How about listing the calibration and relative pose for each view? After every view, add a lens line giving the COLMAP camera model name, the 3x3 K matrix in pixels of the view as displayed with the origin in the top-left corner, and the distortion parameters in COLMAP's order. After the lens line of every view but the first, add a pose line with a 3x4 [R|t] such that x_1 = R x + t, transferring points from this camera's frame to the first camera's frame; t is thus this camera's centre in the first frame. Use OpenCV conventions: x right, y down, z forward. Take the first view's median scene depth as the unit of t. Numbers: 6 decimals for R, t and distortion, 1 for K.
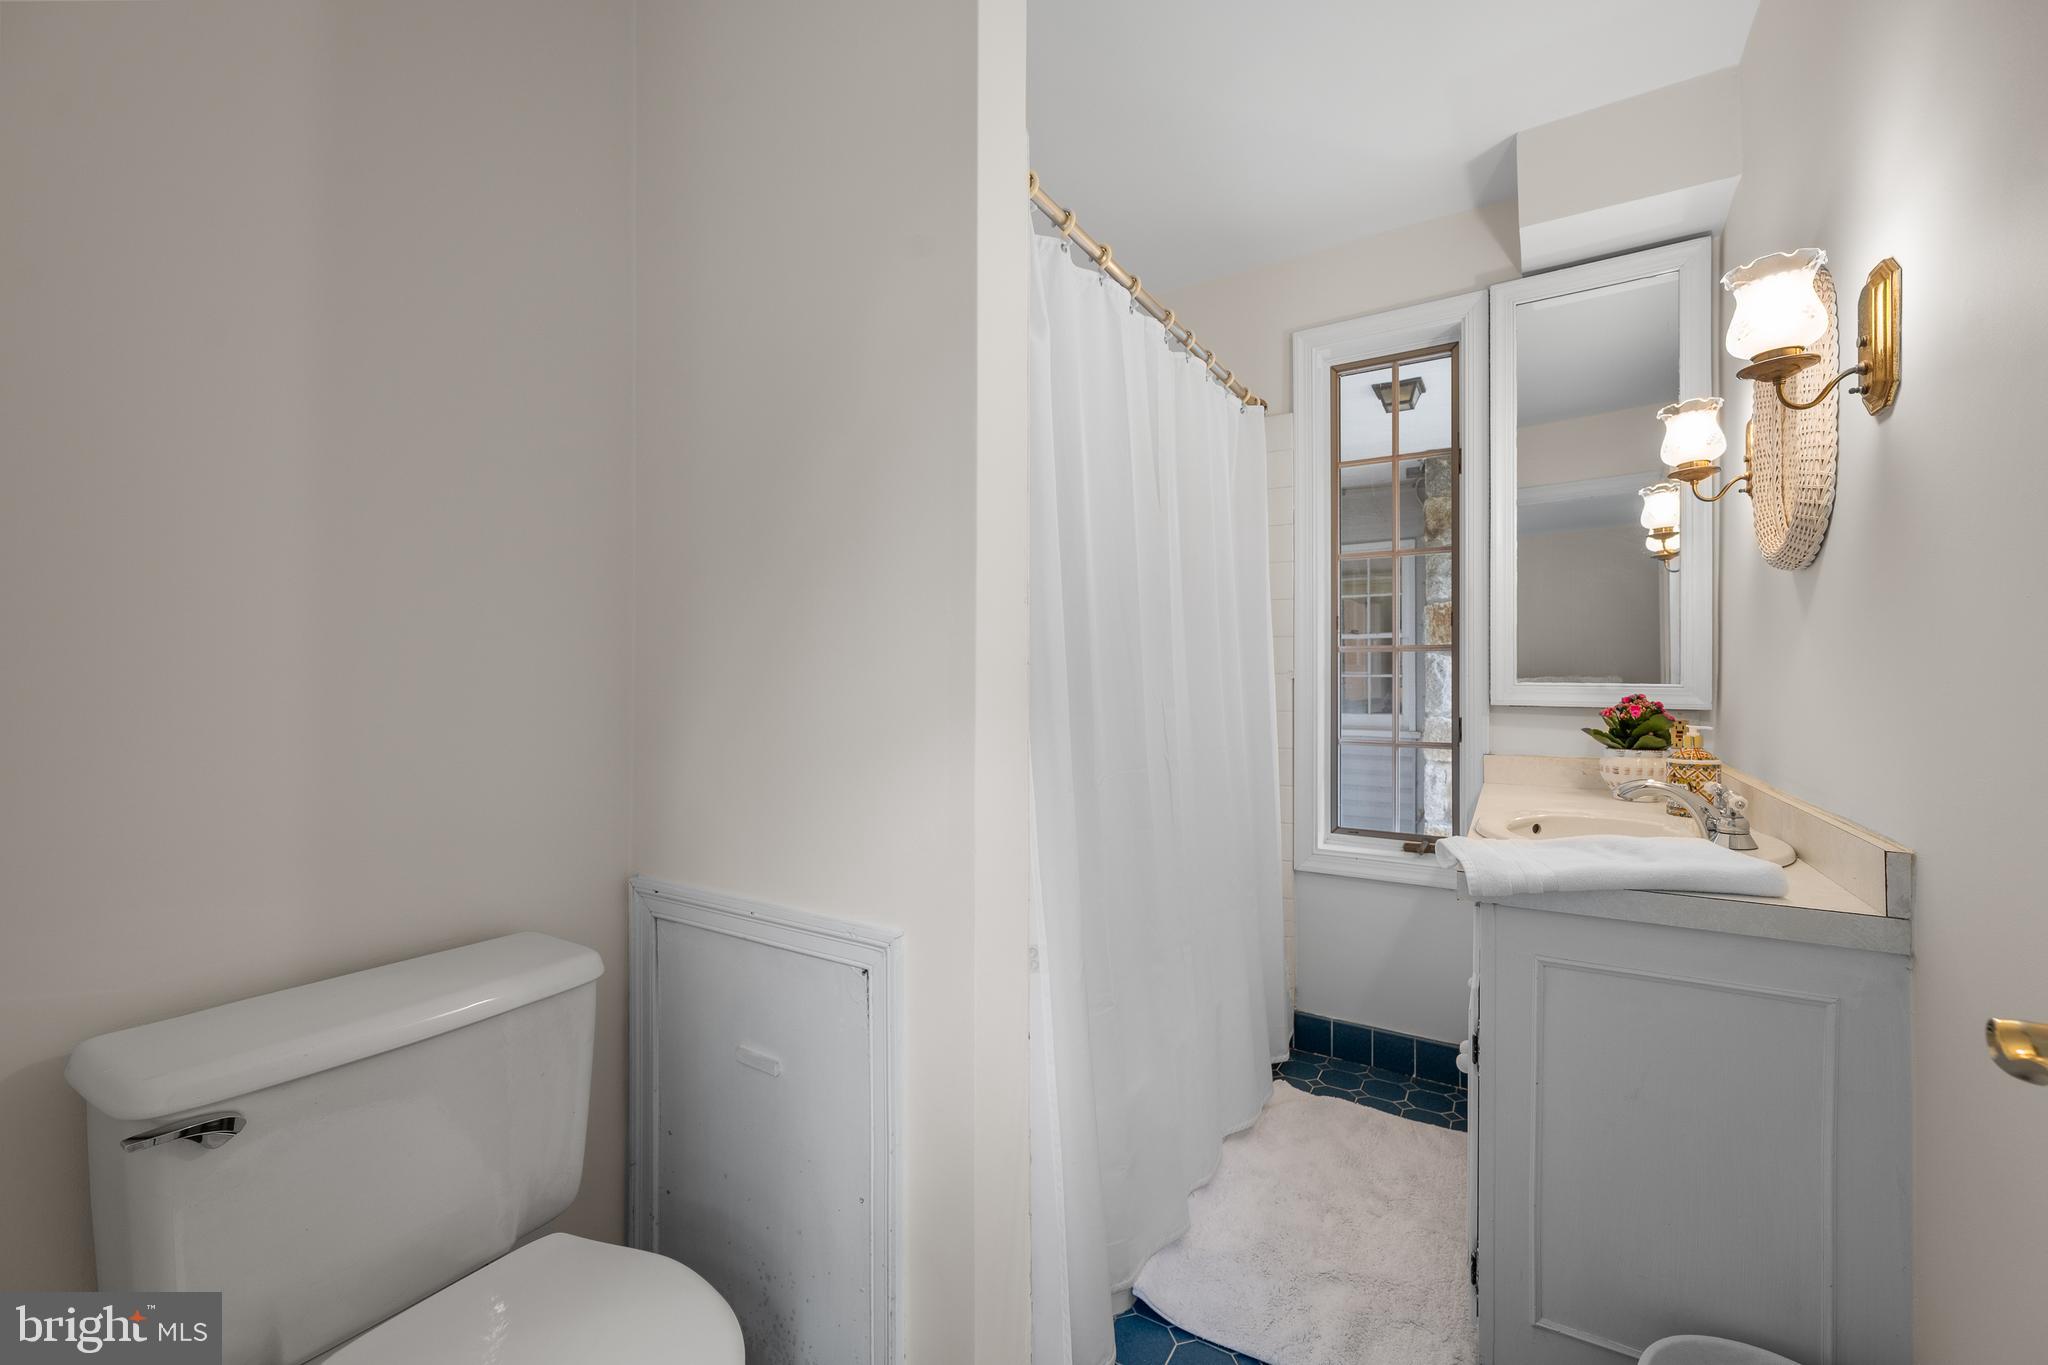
lens RADIAL K [[818.7, 0, 1023.1], [0, 818.7, 679.2], [0, 0, 1]] dist [-0.007347, -0.000014]
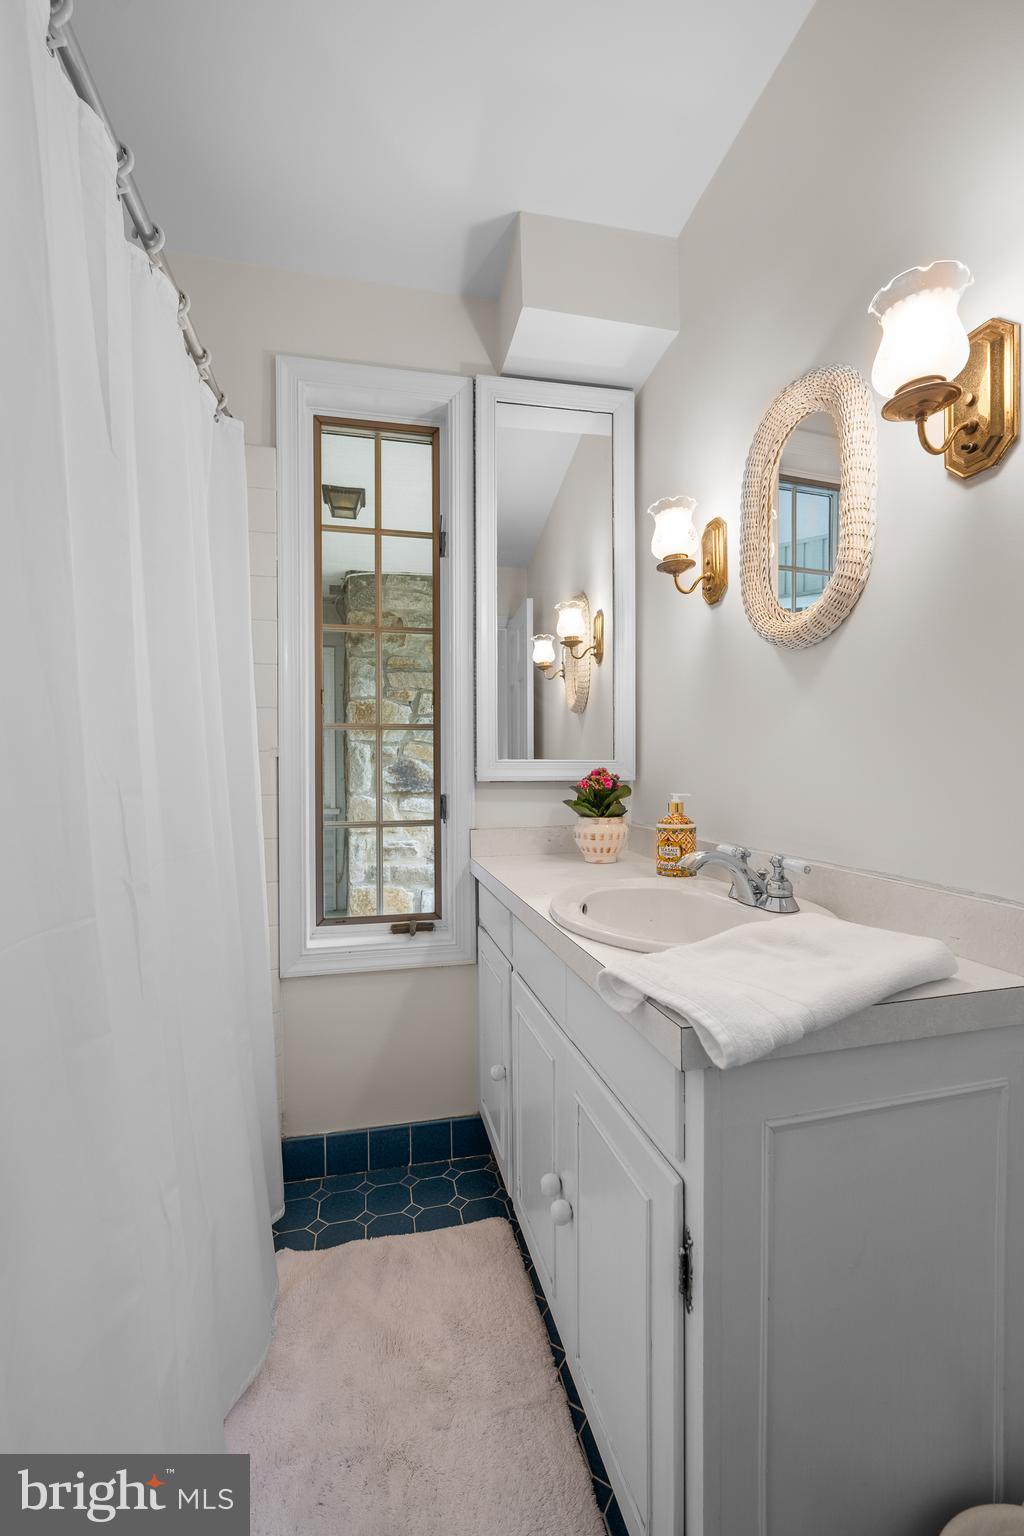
lens RADIAL K [[614.0, 0, 507.3], [0, 614.0, 766.4], [0, 0, 1]] dist [-0.007347, -0.000014]
pose [[0.706601, -0.005627, 0.707590, 0.050478], [0.009271, 0.999956, -0.001306, 0.014268], [-0.707552, 0.007483, 0.706622, 0.427470]]
